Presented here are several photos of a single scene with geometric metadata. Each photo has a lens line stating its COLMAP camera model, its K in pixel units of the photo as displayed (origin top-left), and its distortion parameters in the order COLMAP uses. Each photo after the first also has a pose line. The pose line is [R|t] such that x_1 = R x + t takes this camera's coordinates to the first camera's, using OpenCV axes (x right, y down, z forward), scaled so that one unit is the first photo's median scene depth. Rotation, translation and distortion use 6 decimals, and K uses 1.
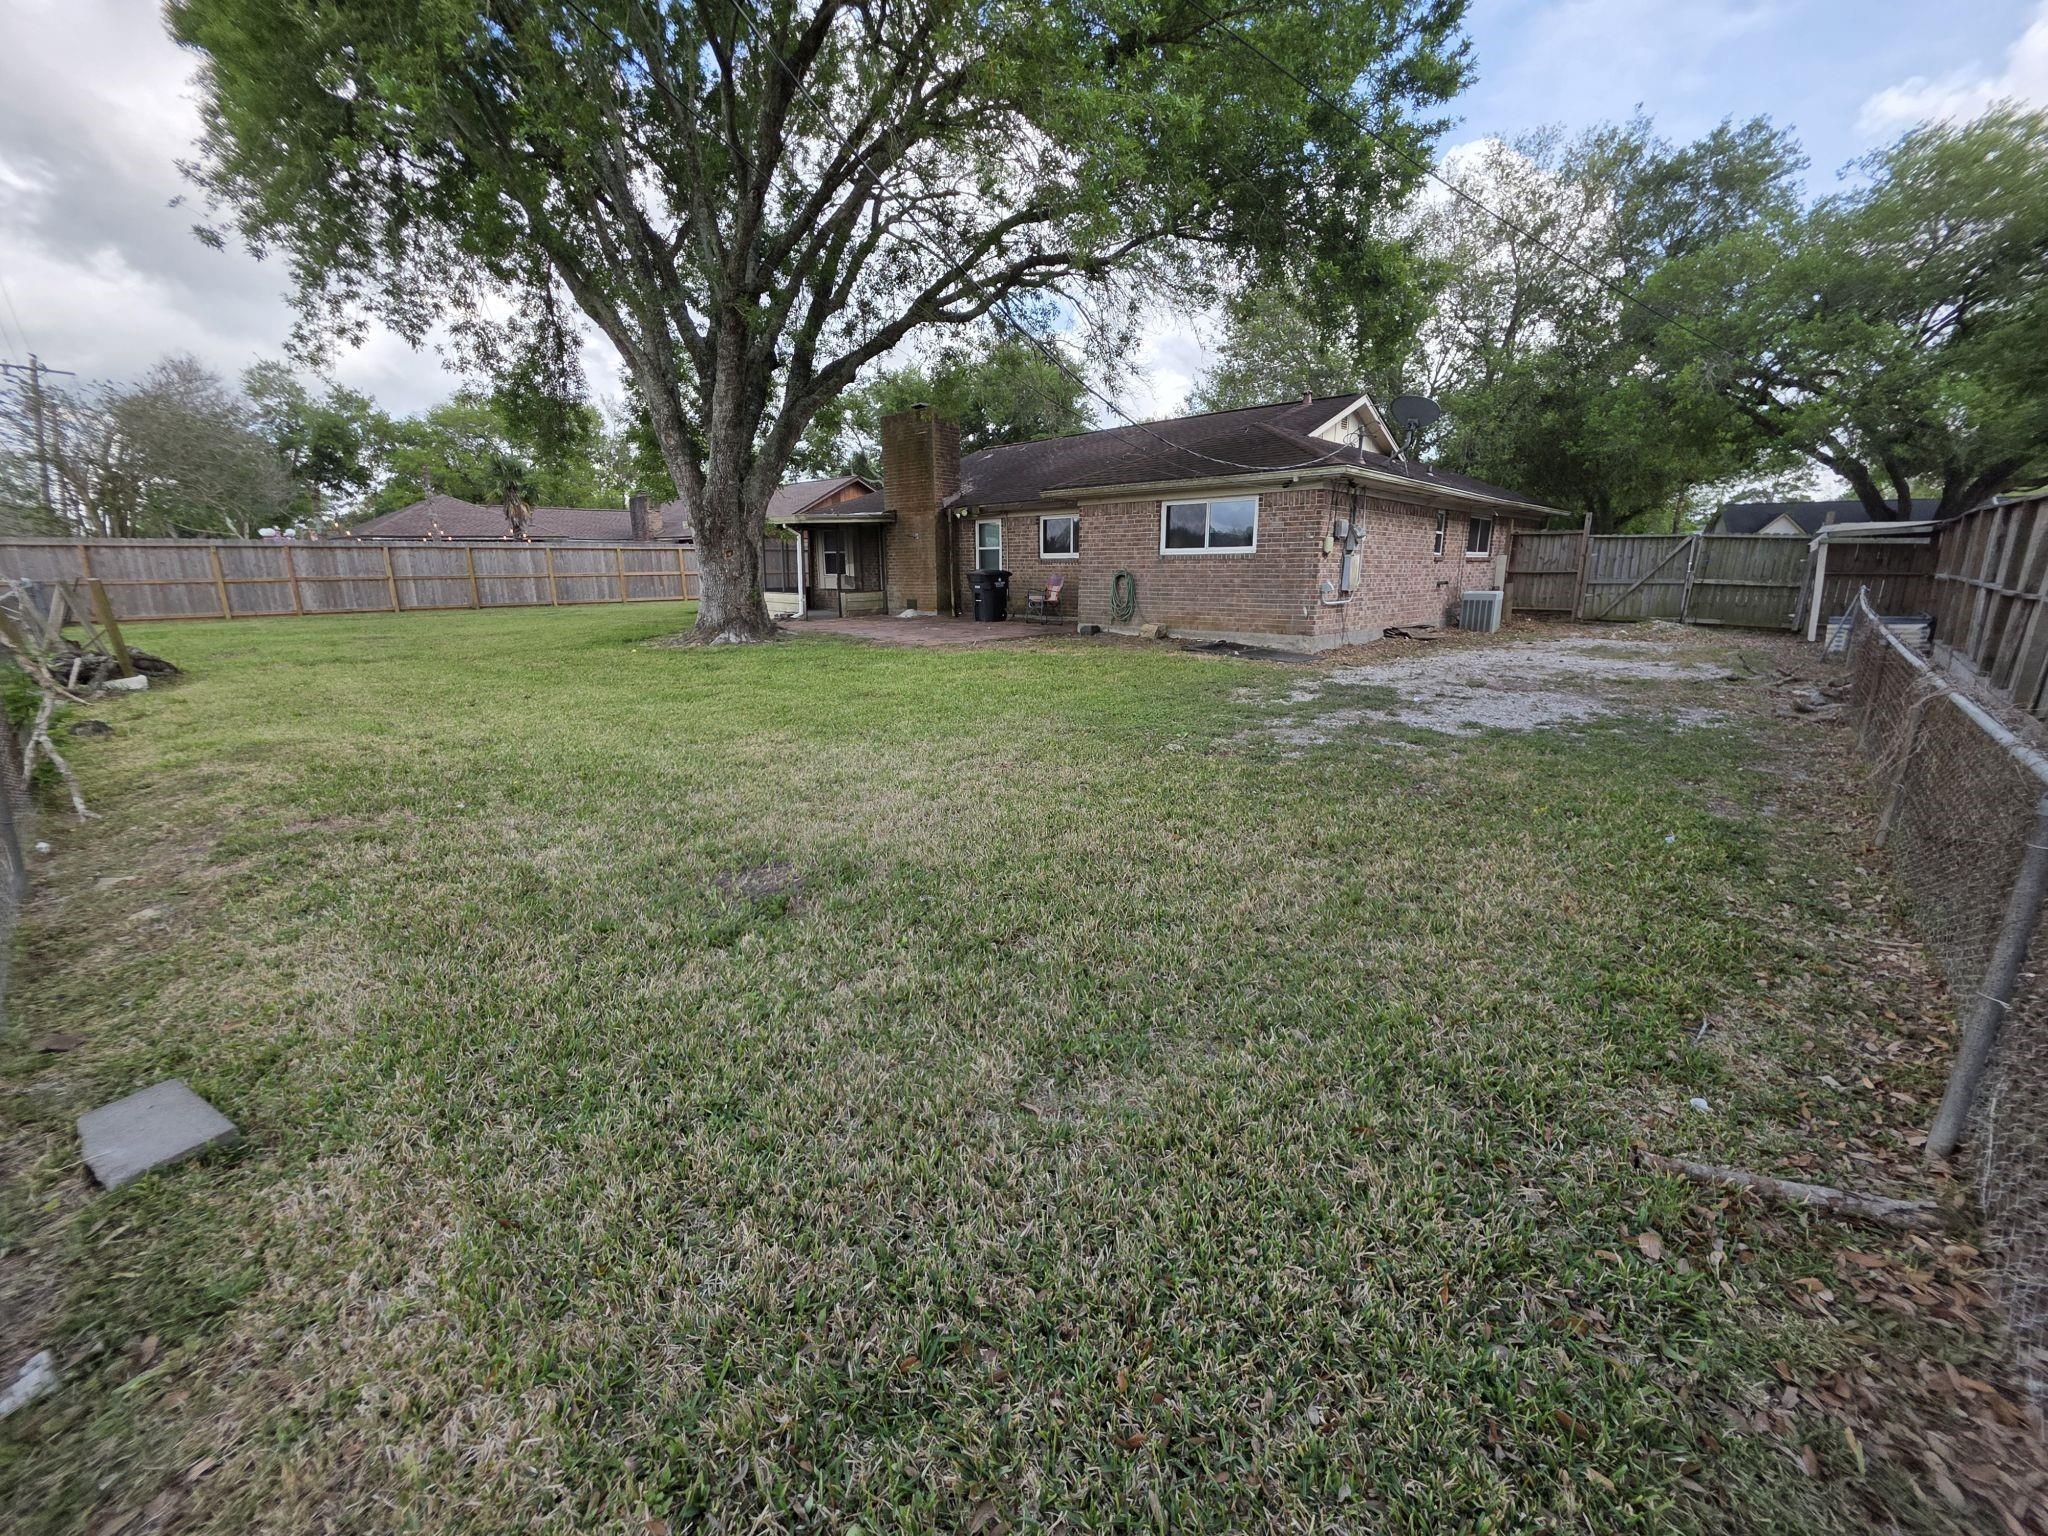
lens RADIAL K [[823.0, 0, 1022.3], [0, 823.0, 765.6], [0, 0, 1]] dist [0.002661, -0.001204]
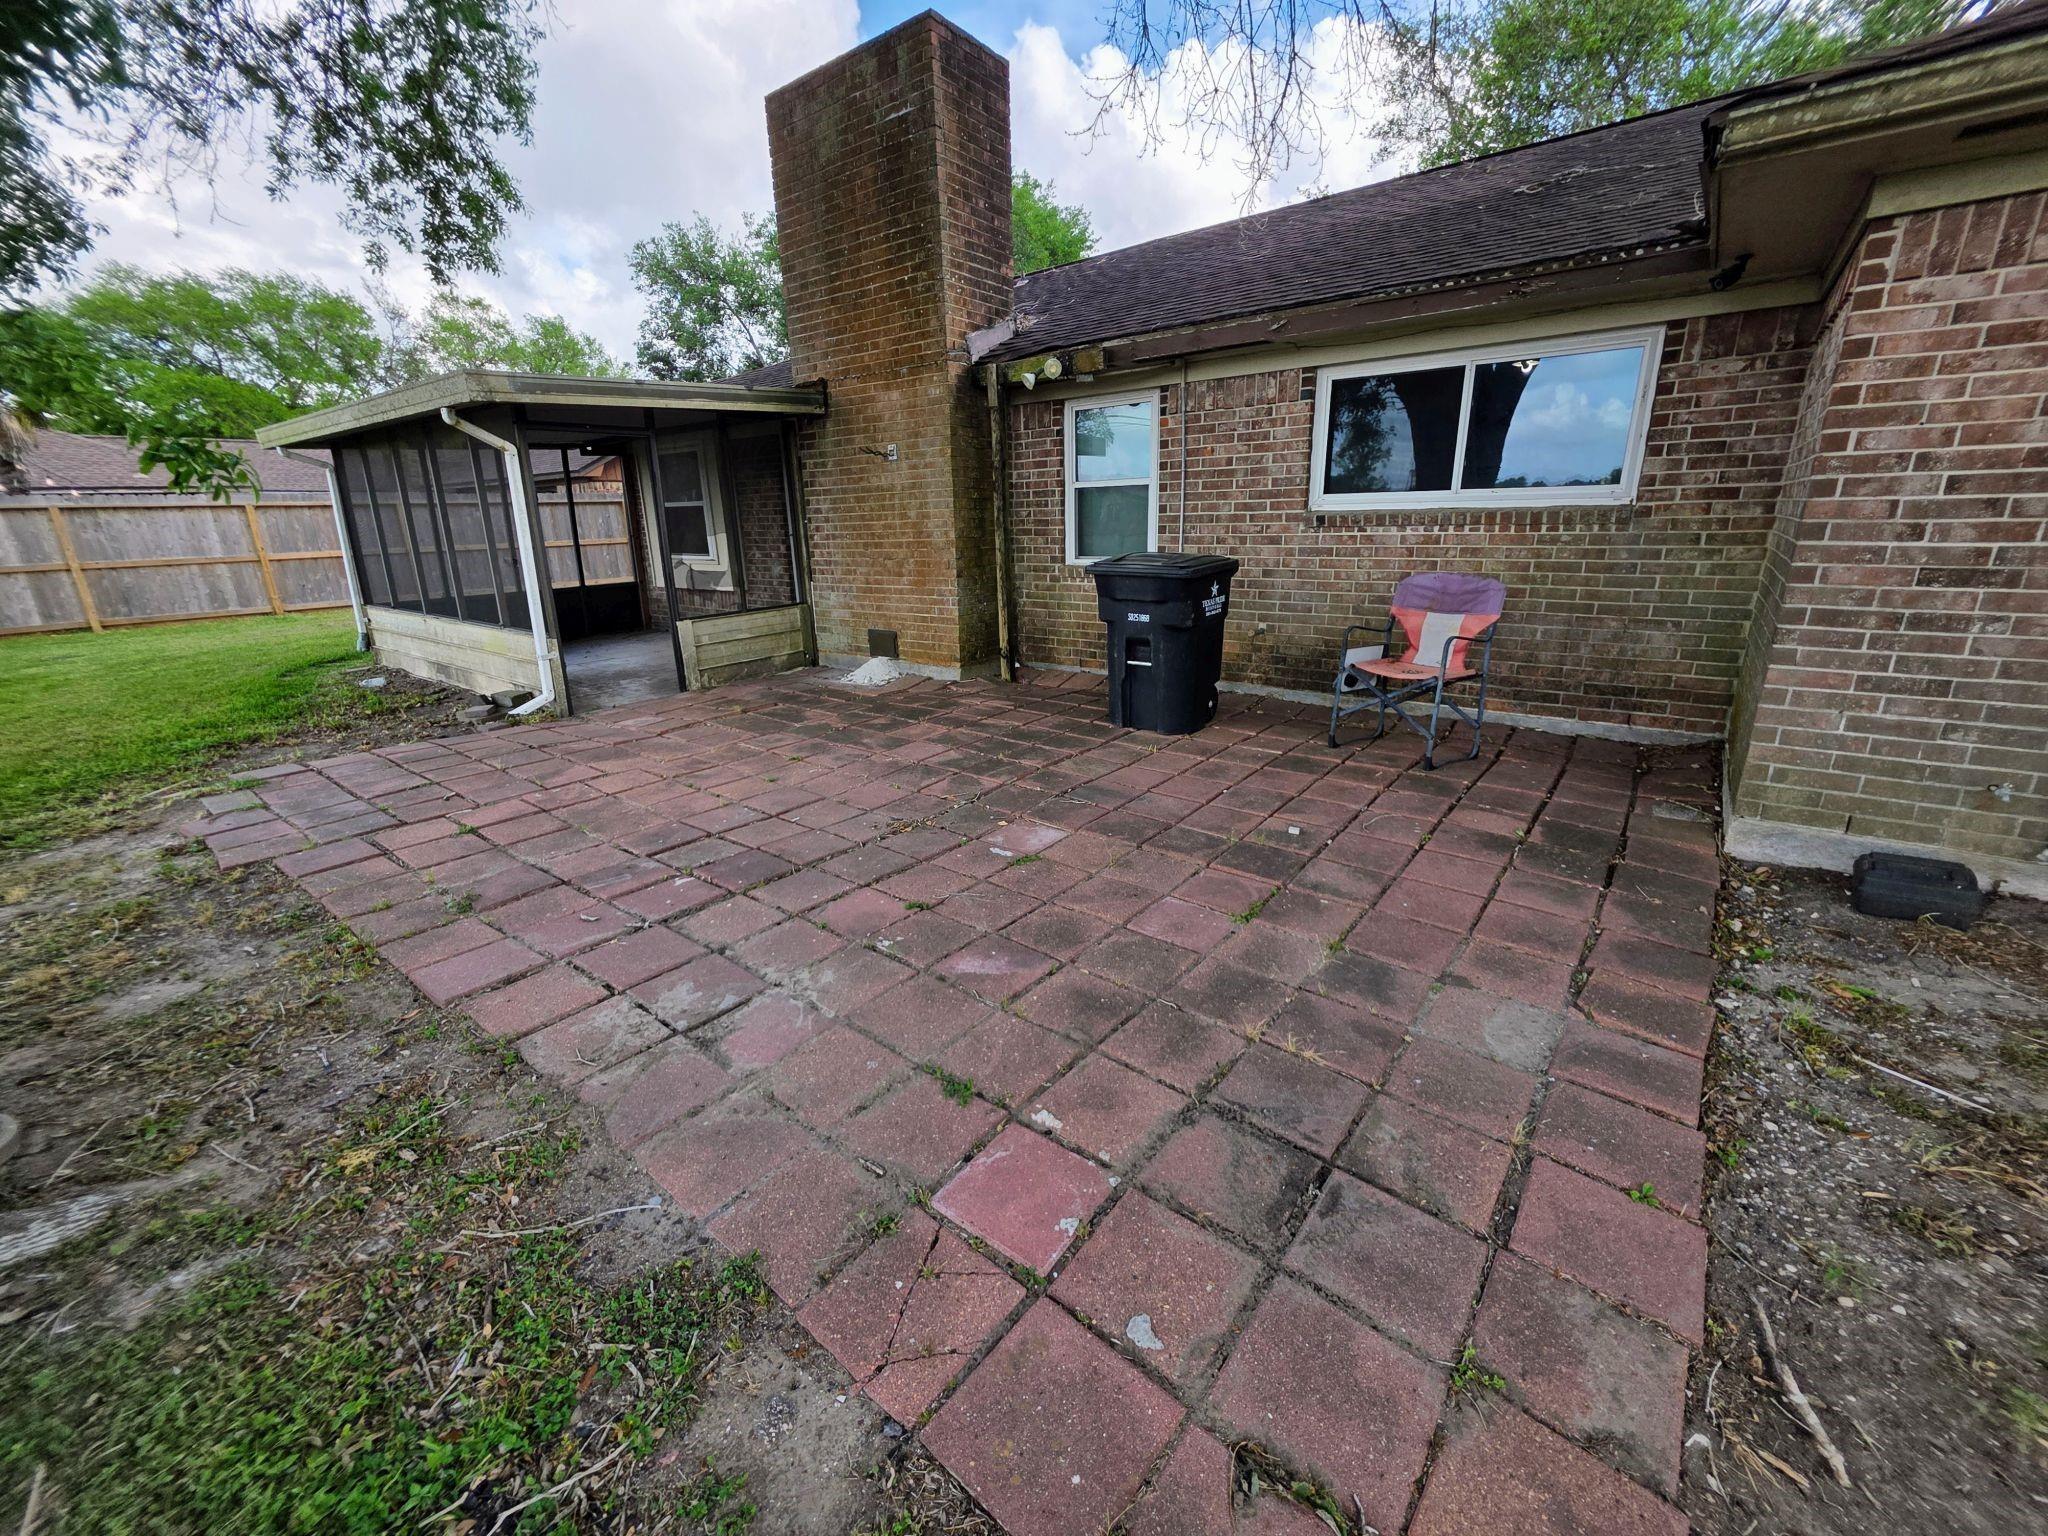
lens RADIAL K [[823.0, 0, 1028.9], [0, 823.0, 771.3], [0, 0, 1]] dist [0.002661, -0.001204]
pose [[0.994899, -0.047531, 0.088981, -0.117152], [0.041699, 0.996929, 0.066287, -0.179555], [-0.091859, -0.062238, 0.993825, 0.697356]]
